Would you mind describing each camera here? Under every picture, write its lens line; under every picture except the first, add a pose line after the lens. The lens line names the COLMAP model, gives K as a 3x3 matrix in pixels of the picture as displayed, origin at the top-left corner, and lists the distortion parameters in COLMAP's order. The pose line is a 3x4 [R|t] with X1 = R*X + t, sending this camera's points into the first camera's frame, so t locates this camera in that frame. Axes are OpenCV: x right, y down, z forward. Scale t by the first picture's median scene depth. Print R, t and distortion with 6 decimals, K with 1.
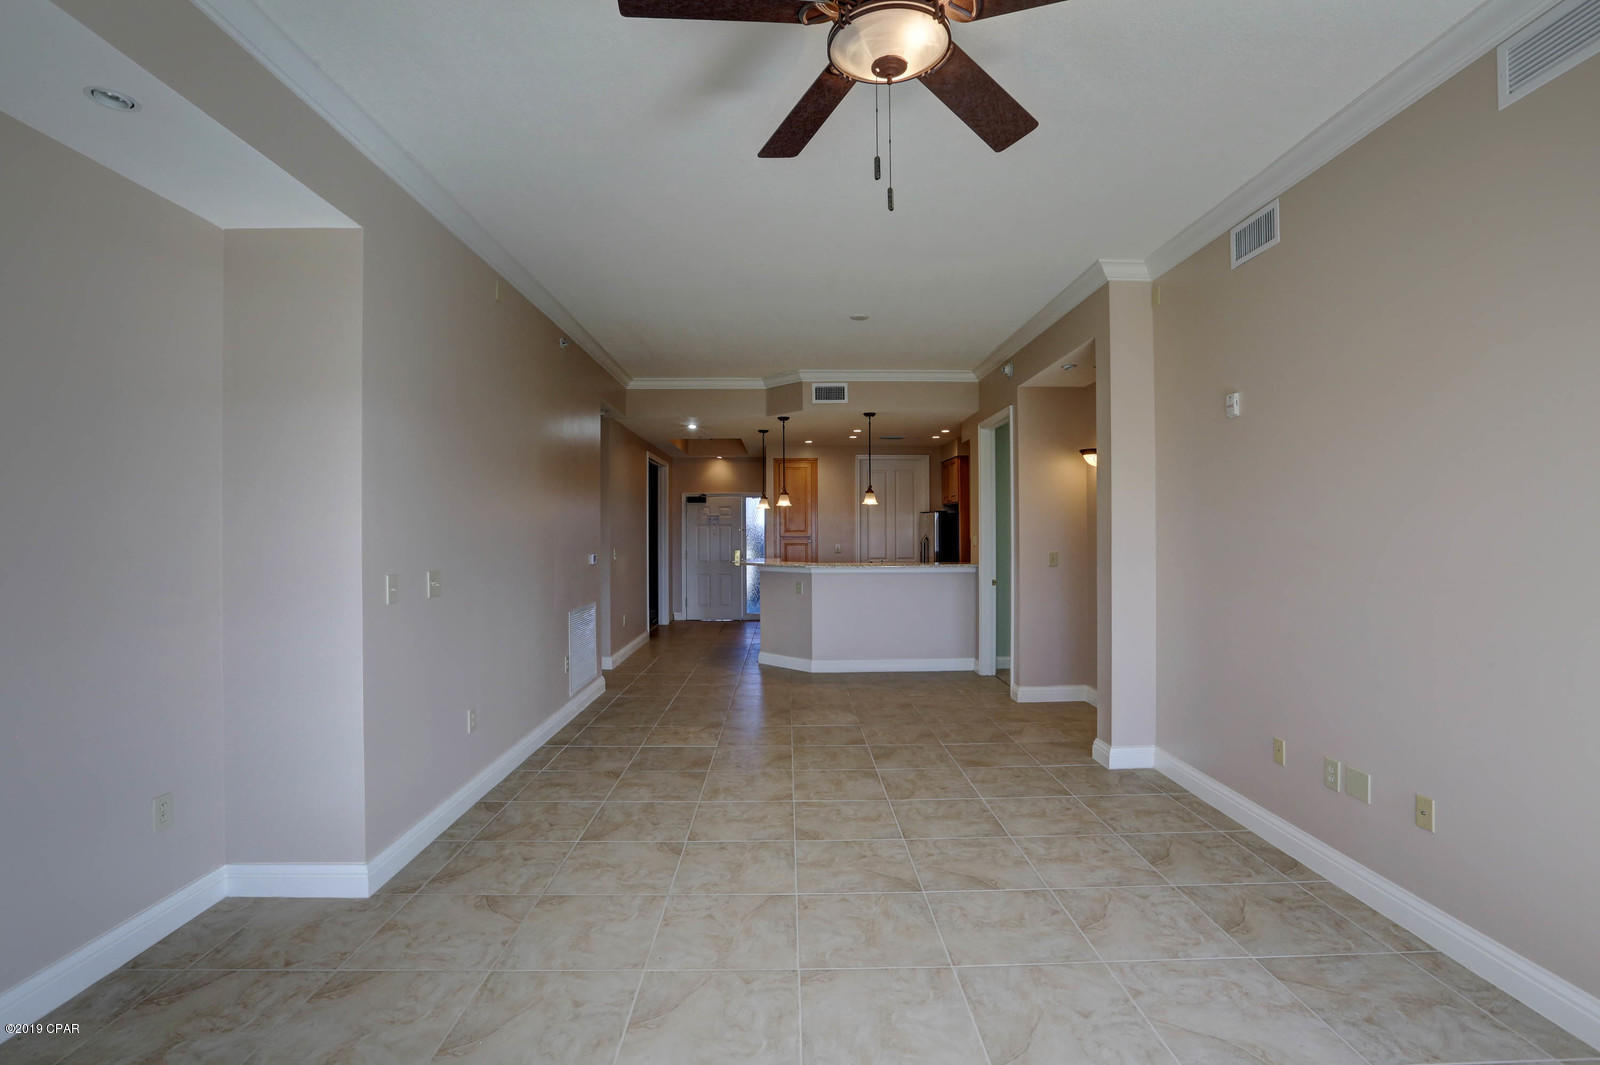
lens RADIAL K [[712.3, 0, 801.6], [0, 712.3, 531.6], [0, 0, 1]] dist [-0.006590, 0.004736]
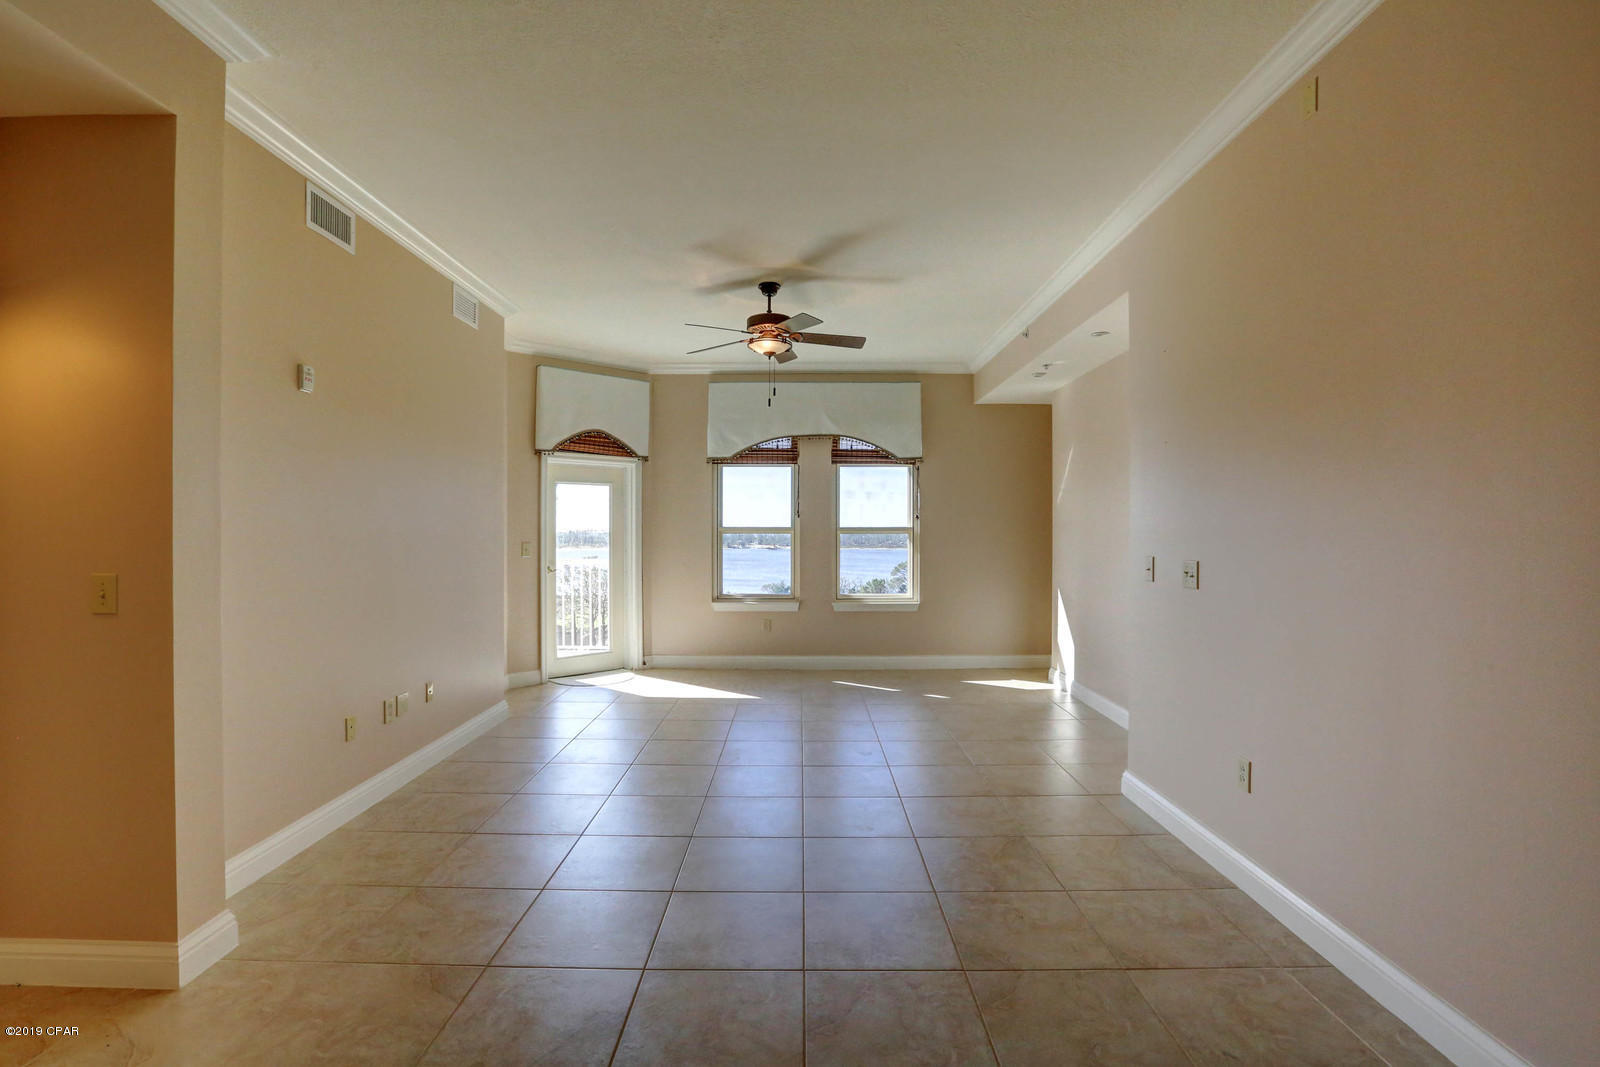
lens RADIAL K [[712.3, 0, 798.3], [0, 712.3, 528.4], [0, 0, 1]] dist [-0.006590, 0.004736]
pose [[-0.999822, 0.004382, 0.018334, -0.022909], [0.004413, 0.999989, 0.001666, 0.011068], [-0.018326, 0.001747, -0.999831, 1.837097]]
